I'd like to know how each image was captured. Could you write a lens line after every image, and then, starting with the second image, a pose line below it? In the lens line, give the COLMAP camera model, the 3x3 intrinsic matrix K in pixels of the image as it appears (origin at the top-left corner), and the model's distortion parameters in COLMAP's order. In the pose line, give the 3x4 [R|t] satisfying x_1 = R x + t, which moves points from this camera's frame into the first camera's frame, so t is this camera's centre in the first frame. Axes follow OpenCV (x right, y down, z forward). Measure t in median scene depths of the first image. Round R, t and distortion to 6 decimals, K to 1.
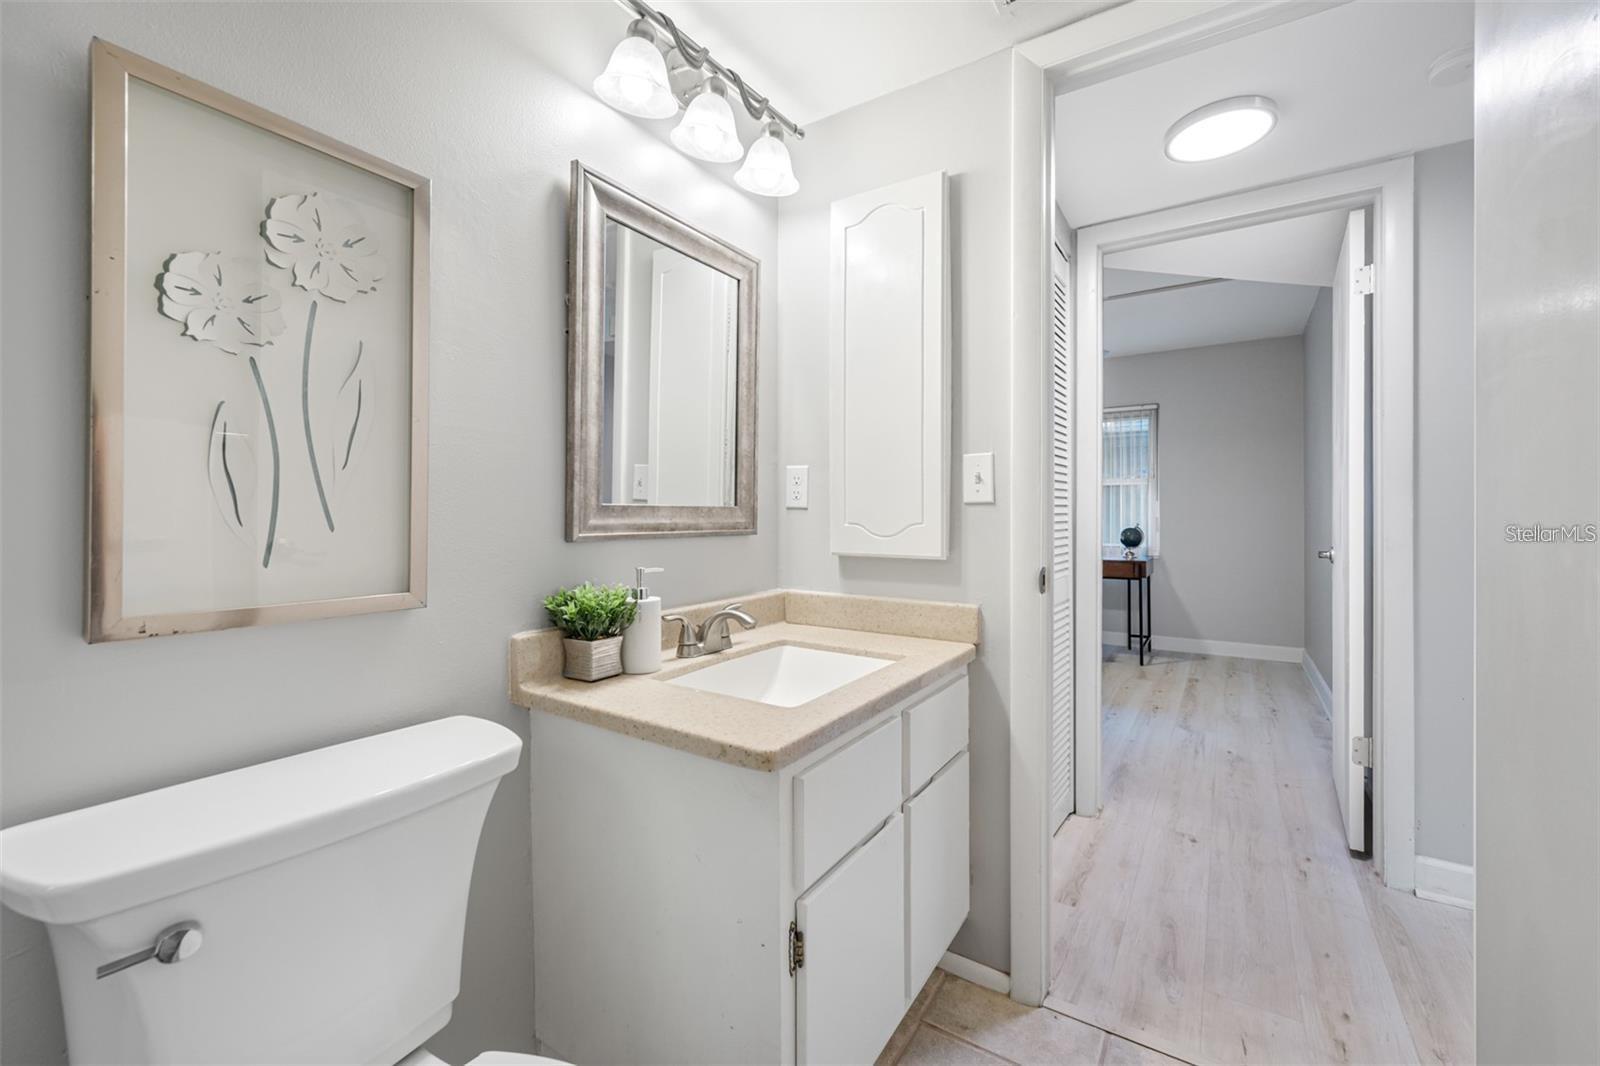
lens RADIAL K [[648.7, 0, 803.7], [0, 648.7, 512.8], [0, 0, 1]] dist [0.000357, 0.000148]
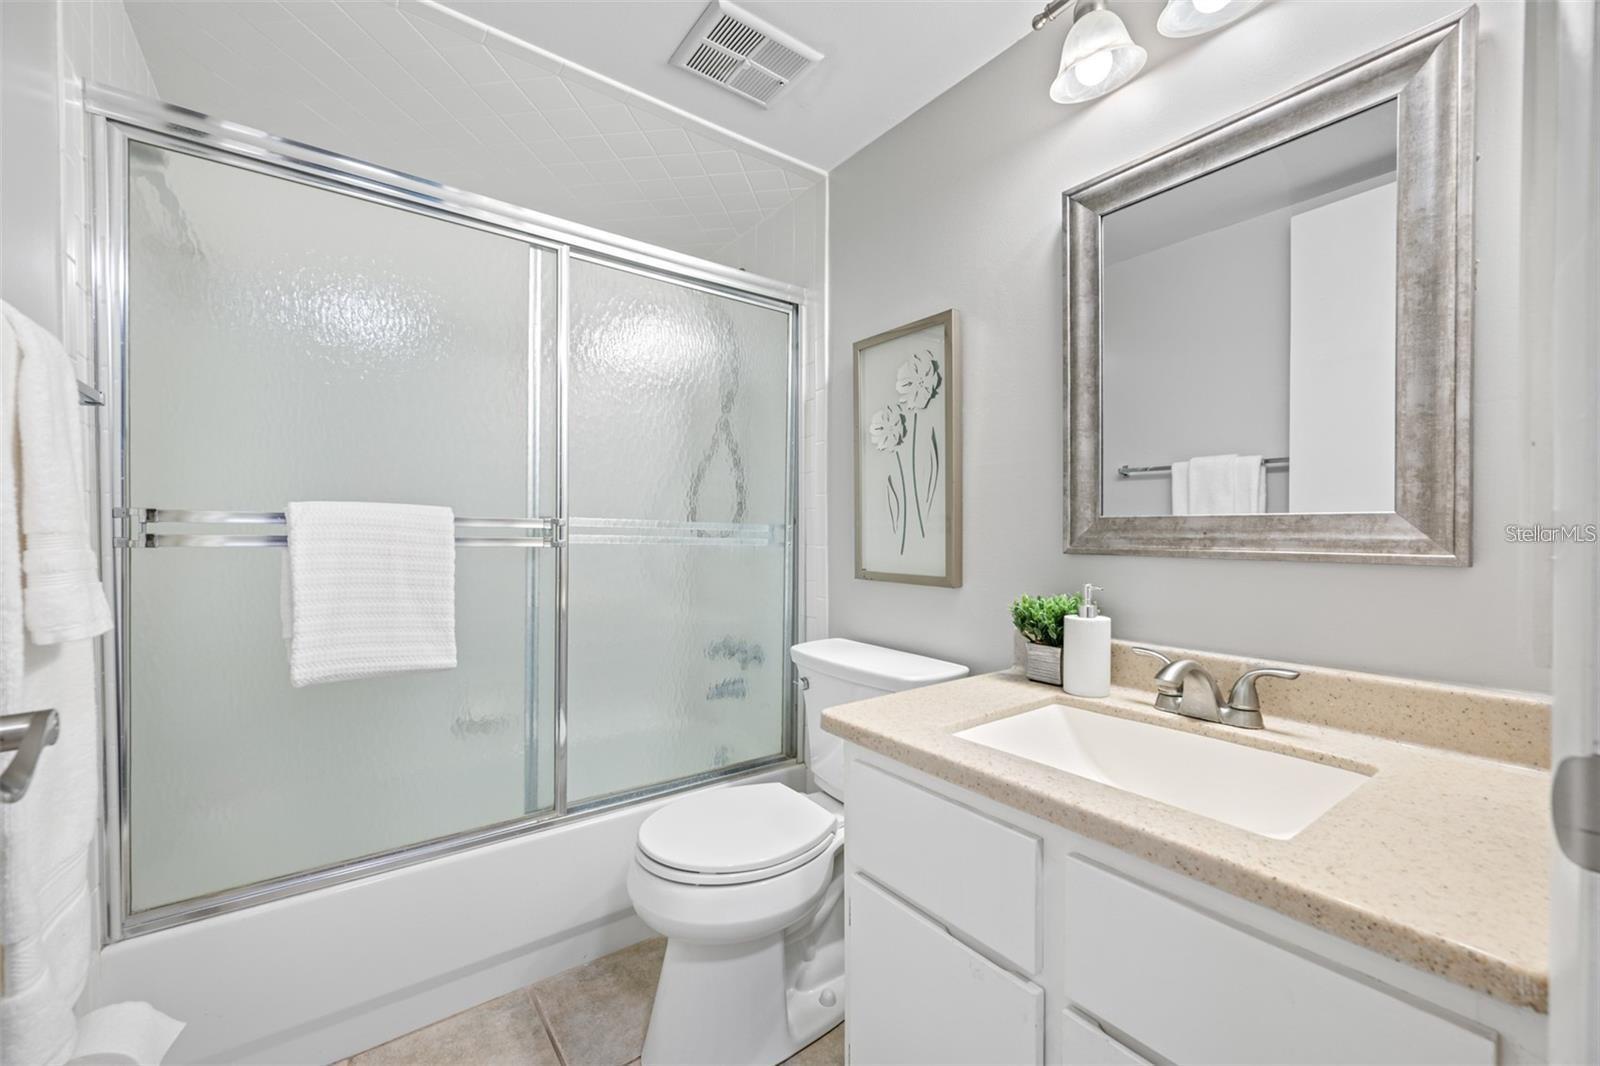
lens RADIAL K [[639.7, 0, 805.3], [0, 639.7, 533.4], [0, 0, 1]] dist [0.000969, 0.000224]
pose [[-0.337585, 0.006380, -0.941273, 0.823762], [0.004166, 0.999977, 0.005284, 0.005715], [0.941286, -0.002138, -0.337604, 1.009928]]
